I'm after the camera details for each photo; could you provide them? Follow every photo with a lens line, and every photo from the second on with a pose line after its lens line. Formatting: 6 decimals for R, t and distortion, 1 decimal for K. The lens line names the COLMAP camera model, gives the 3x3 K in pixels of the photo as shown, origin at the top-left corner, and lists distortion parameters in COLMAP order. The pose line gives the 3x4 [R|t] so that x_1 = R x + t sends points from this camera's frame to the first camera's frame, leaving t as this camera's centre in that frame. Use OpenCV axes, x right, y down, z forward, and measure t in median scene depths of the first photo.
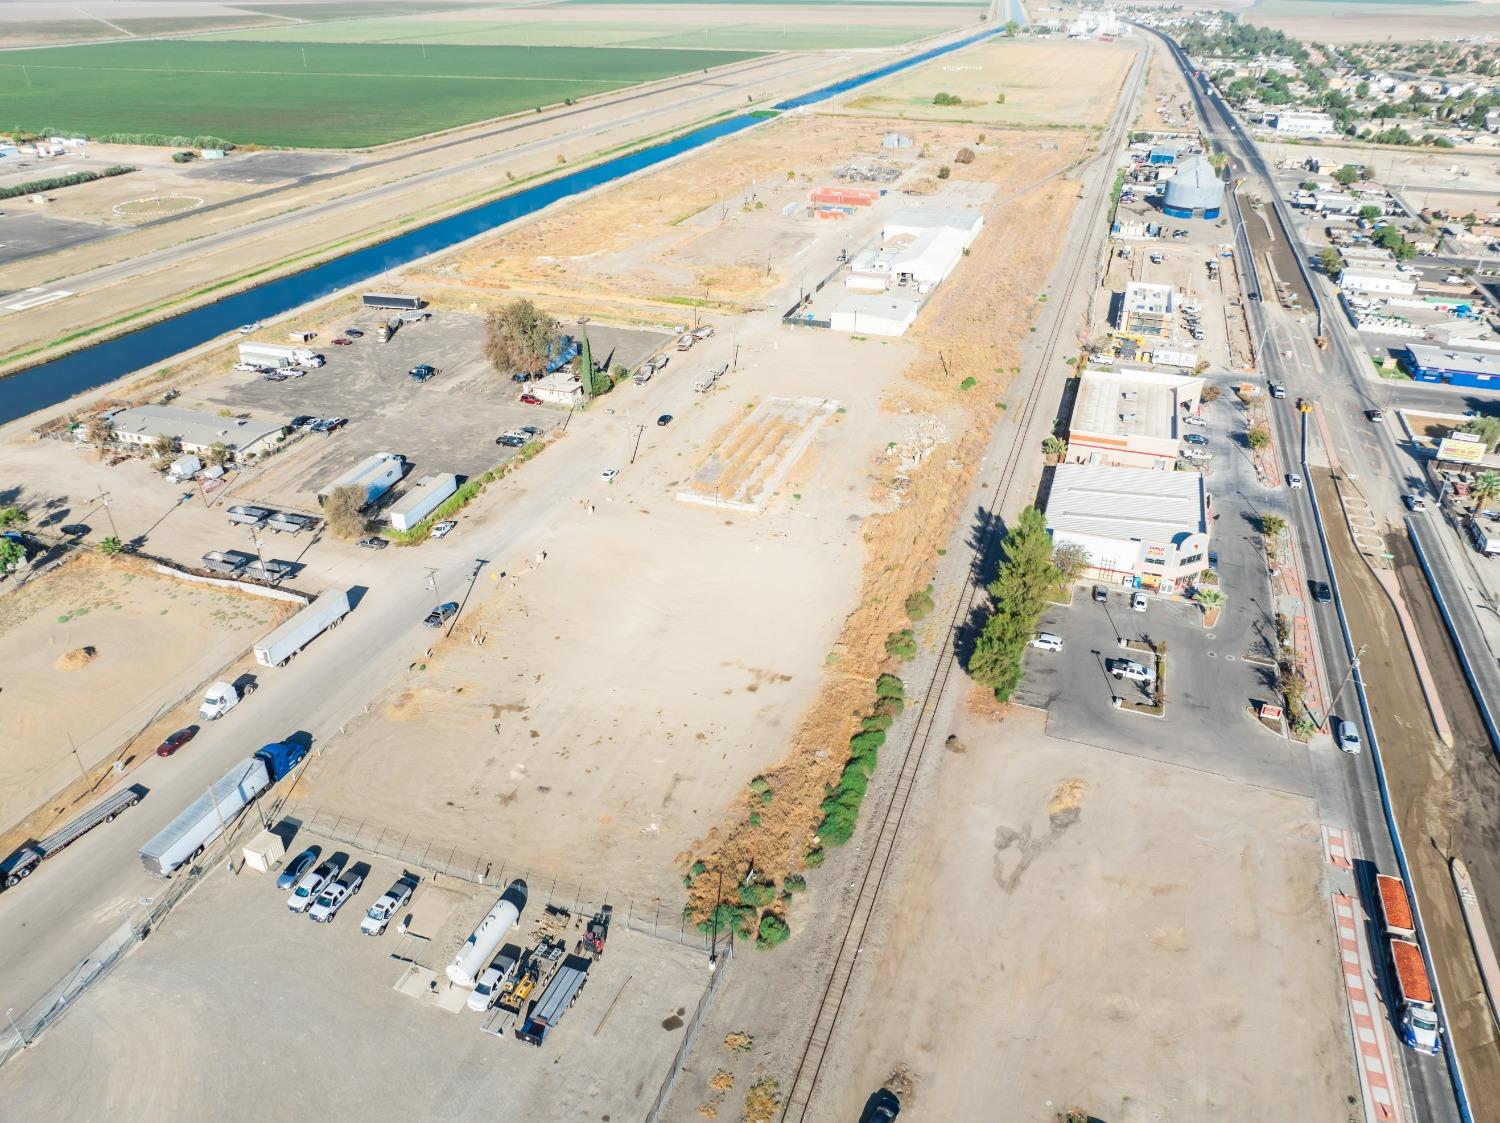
lens RADIAL K [[1053.6, 0, 752.5], [0, 1053.6, 561.5], [0, 0, 1]] dist [-0.040614, 0.008616]
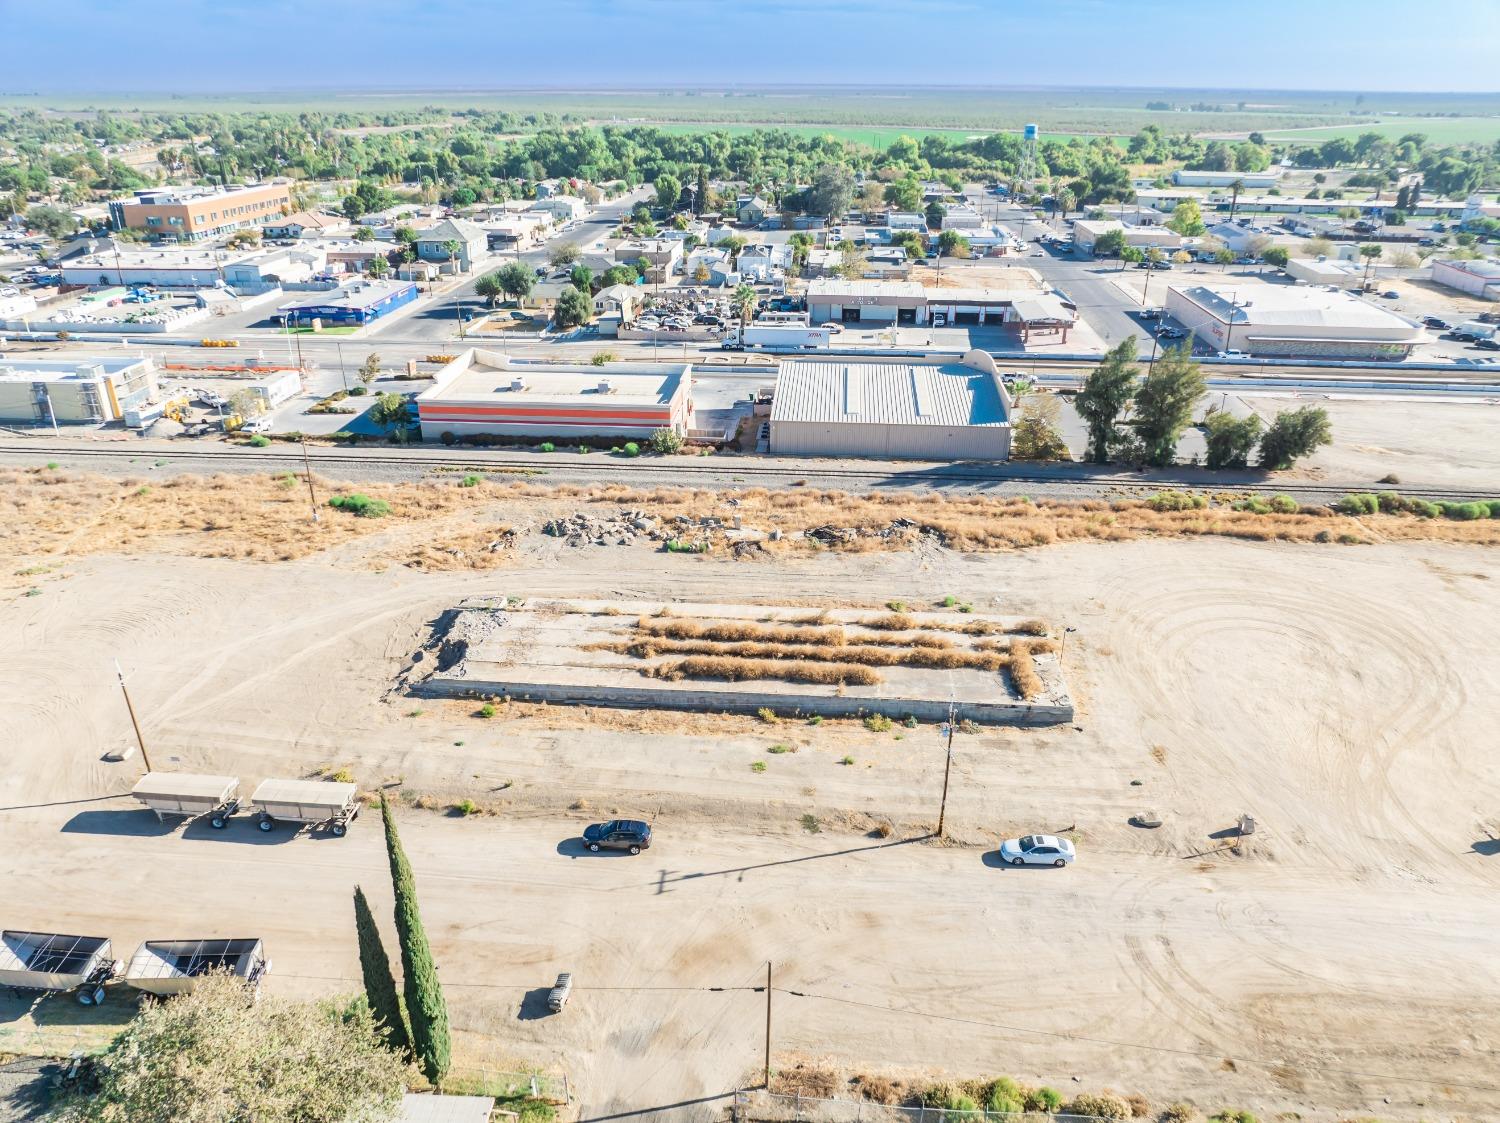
lens RADIAL K [[1053.6, 0, 752.5], [0, 1053.6, 561.5], [0, 0, 1]] dist [-0.040614, 0.008616]
pose [[-0.254307, -0.408164, 0.876772, -0.428228], [0.478653, 0.734639, 0.480830, -0.414731], [-0.840368, 0.541948, 0.008545, 1.149391]]
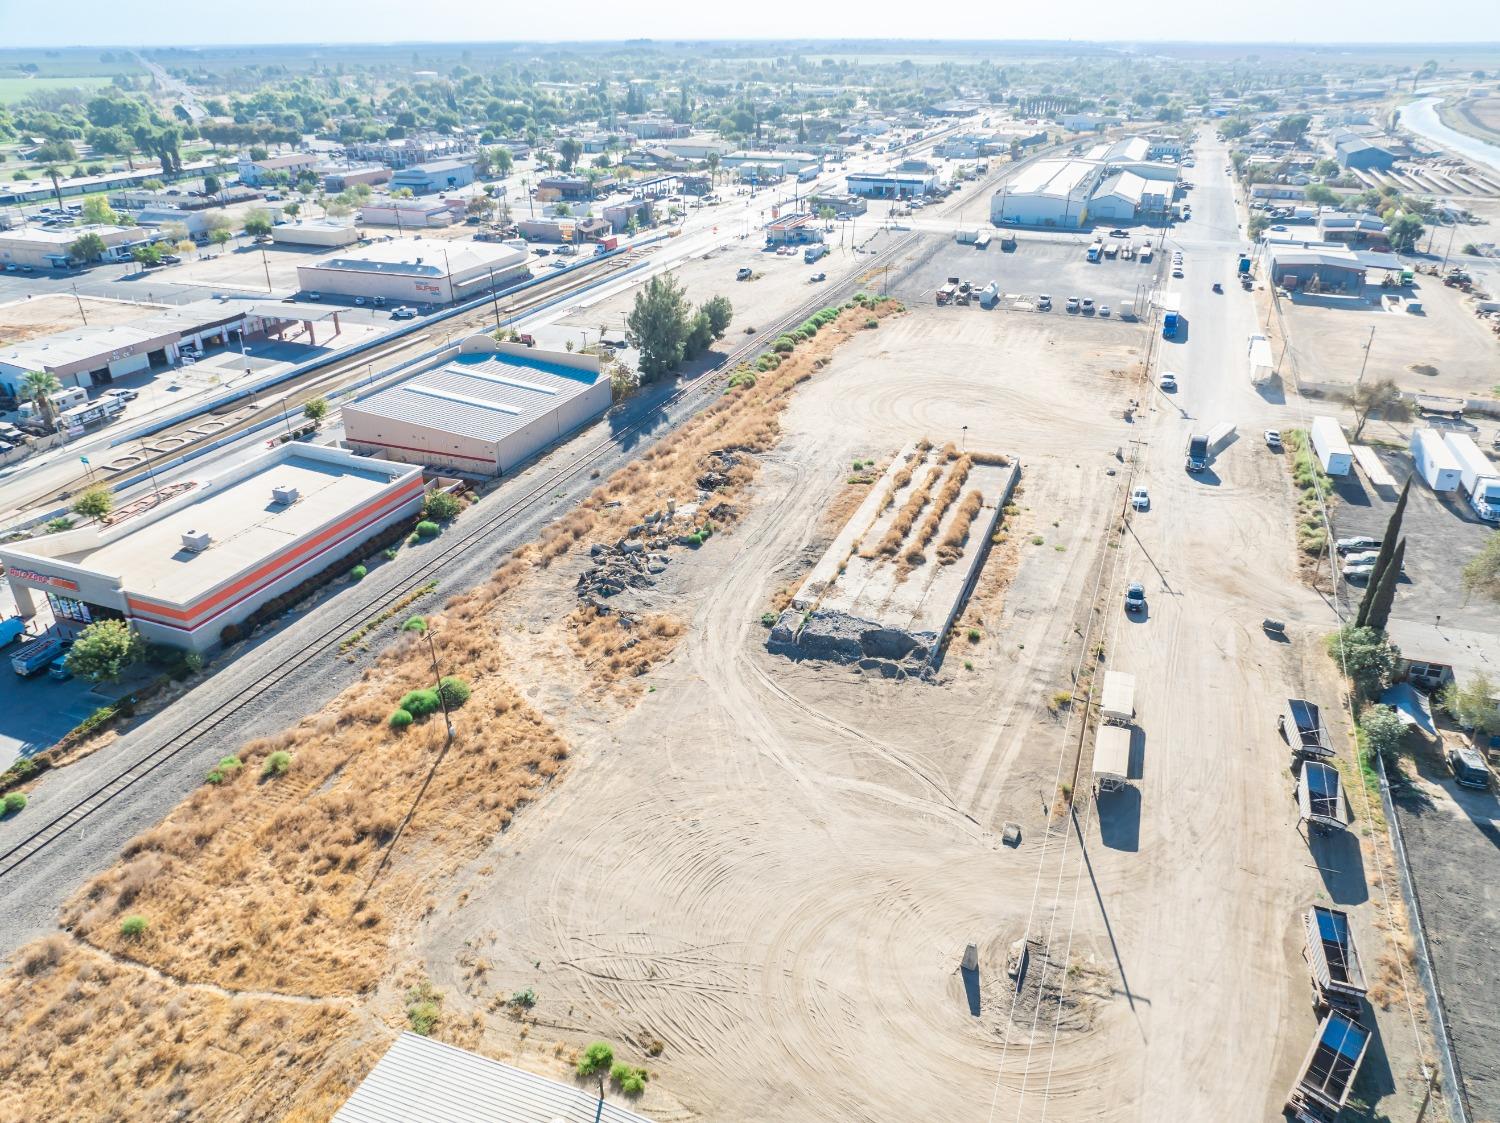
lens RADIAL K [[1053.6, 0, 752.5], [0, 1053.6, 561.5], [0, 0, 1]] dist [-0.040614, 0.008616]
pose [[-0.999479, -0.015257, 0.028429, 0.101503], [0.015357, 0.549955, 0.835053, -0.698380], [-0.028375, 0.835055, -0.549434, 1.580569]]
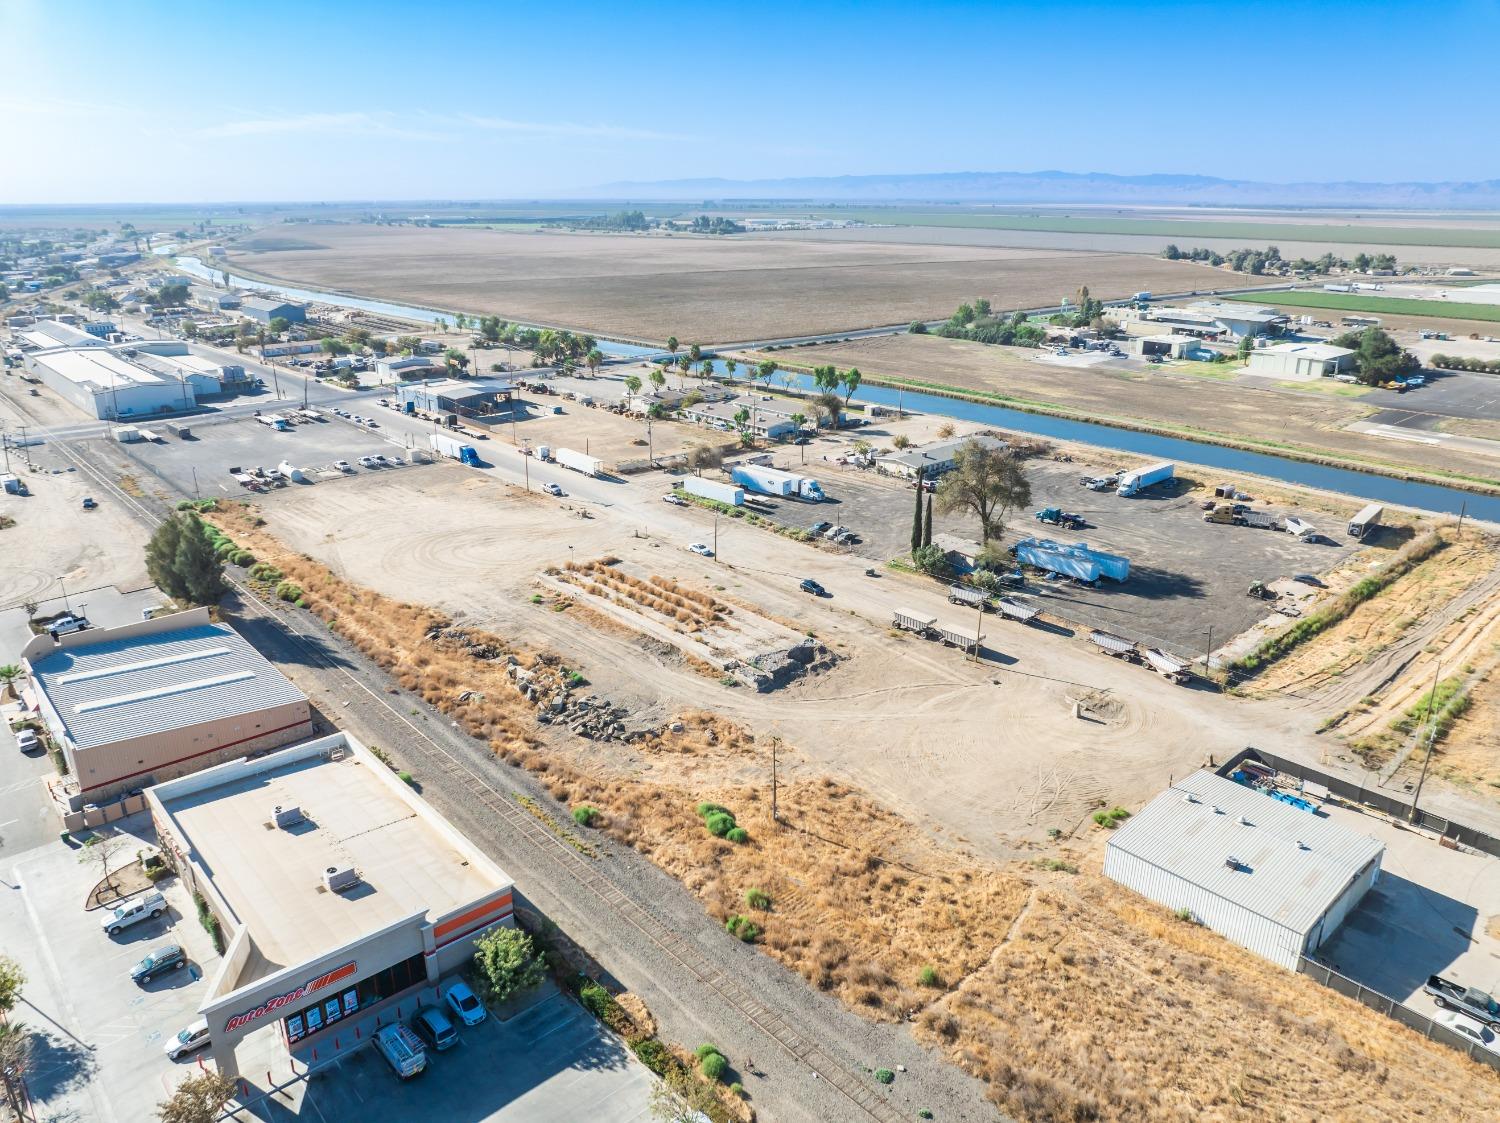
lens RADIAL K [[1053.6, 0, 752.5], [0, 1053.6, 561.5], [0, 0, 1]] dist [-0.040614, 0.008616]
pose [[-0.474235, 0.285634, -0.832775, 0.735656], [-0.442085, 0.740747, 0.505821, -0.661793], [0.761355, 0.608036, -0.225014, 1.417901]]
